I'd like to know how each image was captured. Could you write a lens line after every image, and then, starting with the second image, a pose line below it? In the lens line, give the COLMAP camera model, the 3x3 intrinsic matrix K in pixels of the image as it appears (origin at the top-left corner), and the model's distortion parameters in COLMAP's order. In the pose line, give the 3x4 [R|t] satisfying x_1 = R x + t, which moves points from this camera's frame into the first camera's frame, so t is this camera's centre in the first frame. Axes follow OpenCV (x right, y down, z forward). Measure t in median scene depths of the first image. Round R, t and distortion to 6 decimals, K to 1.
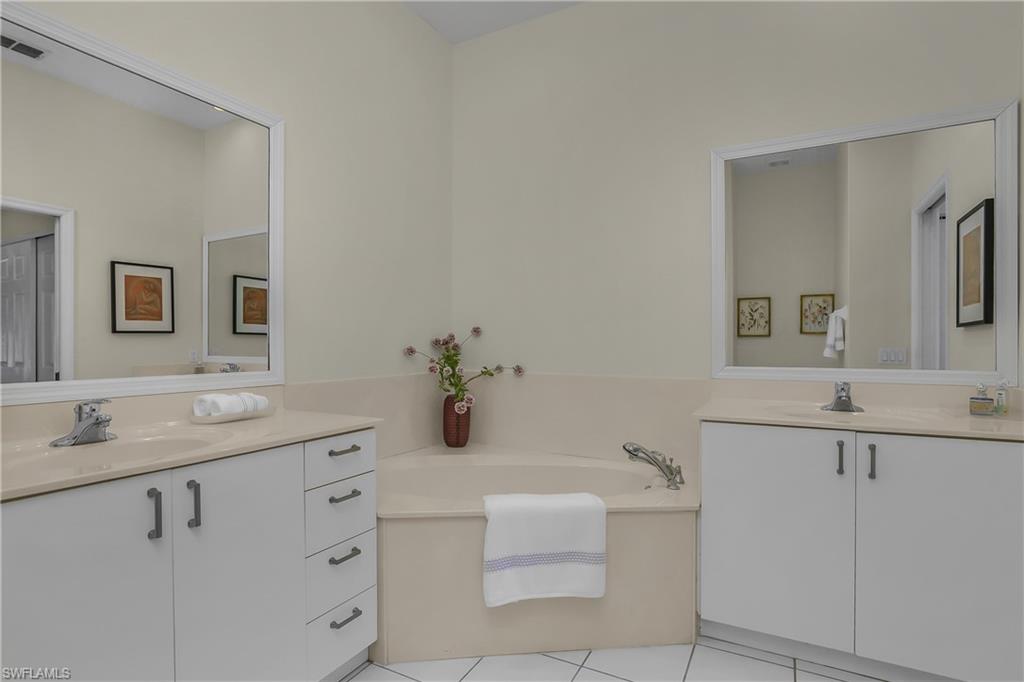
lens RADIAL K [[509.5, 0, 491.8], [0, 509.5, 345.7], [0, 0, 1]] dist [-0.000913, -0.000383]
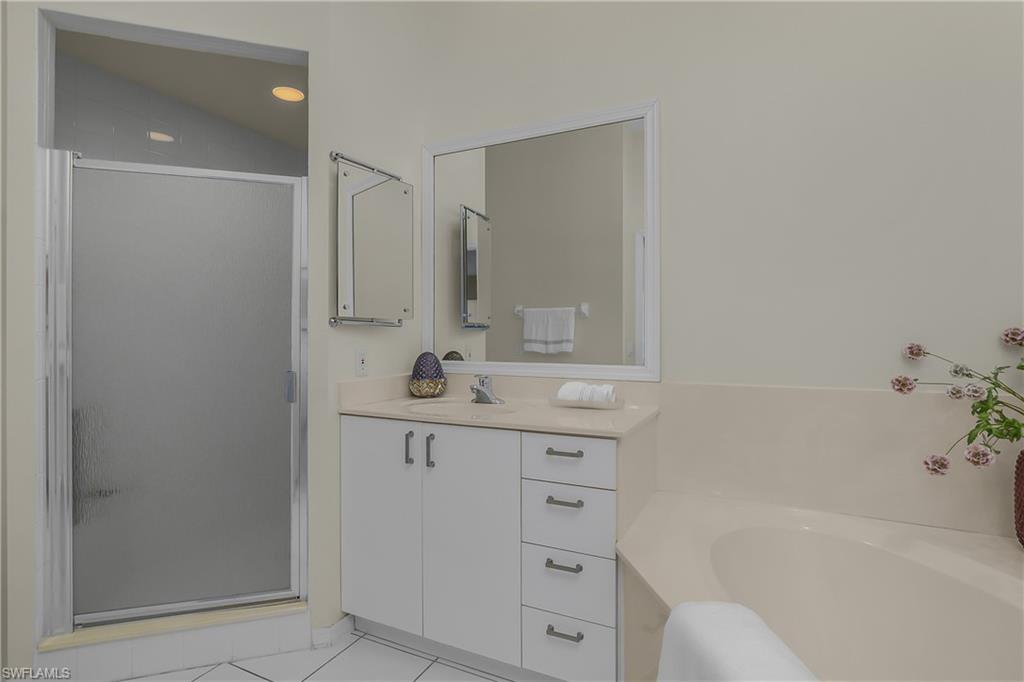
lens RADIAL K [[501.4, 0, 512.0], [0, 501.4, 341.0], [0, 0, 1]] dist [-0.002723, -0.000082]
pose [[0.086661, 0.004203, -0.996229, 0.562966], [-0.006710, 0.999971, 0.003635, 0.000713], [0.996215, 0.006369, 0.086687, 0.761915]]
